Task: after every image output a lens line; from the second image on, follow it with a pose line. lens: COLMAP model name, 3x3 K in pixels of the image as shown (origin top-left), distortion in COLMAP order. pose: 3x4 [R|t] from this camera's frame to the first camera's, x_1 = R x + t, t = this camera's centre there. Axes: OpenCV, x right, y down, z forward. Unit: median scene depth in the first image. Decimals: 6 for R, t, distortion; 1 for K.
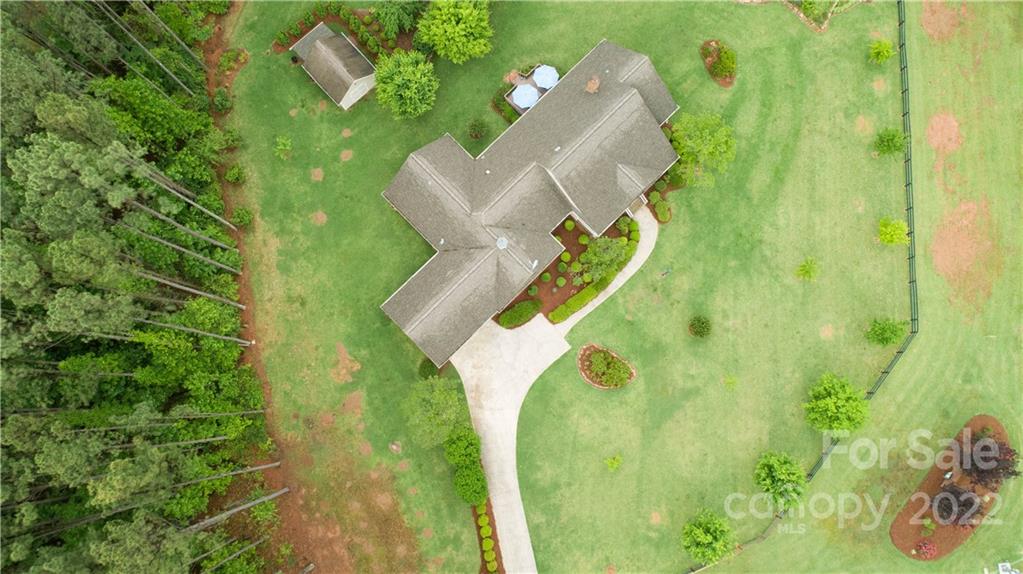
lens RADIAL K [[680.4, 0, 510.4], [0, 680.4, 290.2], [0, 0, 1]] dist [-0.023150, 0.010781]
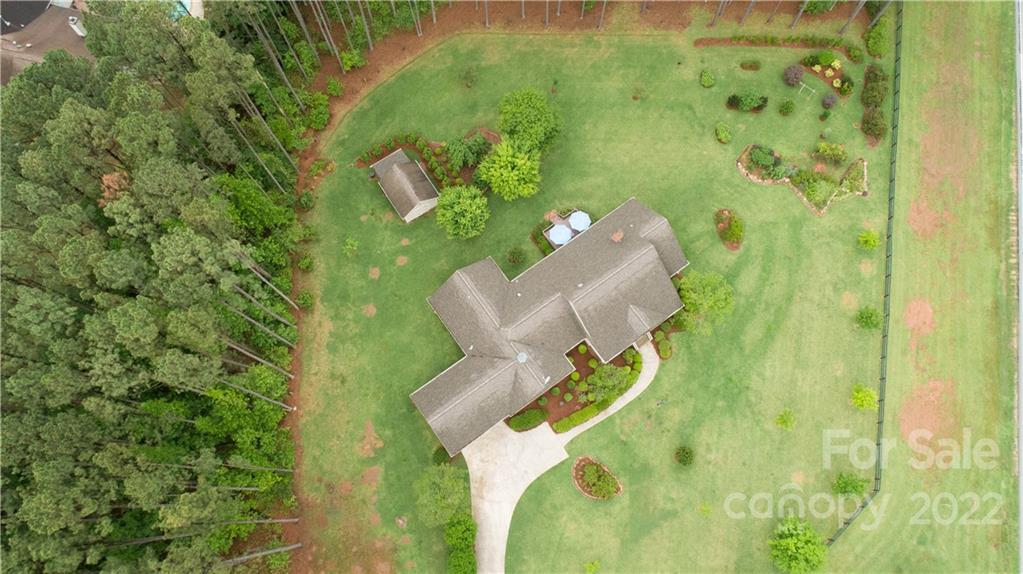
lens RADIAL K [[680.4, 0, 510.4], [0, 680.4, 290.2], [0, 0, 1]] dist [-0.023150, 0.010781]
pose [[0.988383, 0.146599, -0.040092, -0.001956], [-0.150668, 0.979744, -0.131909, -0.023142], [0.019942, 0.136417, 0.990451, -0.157880]]
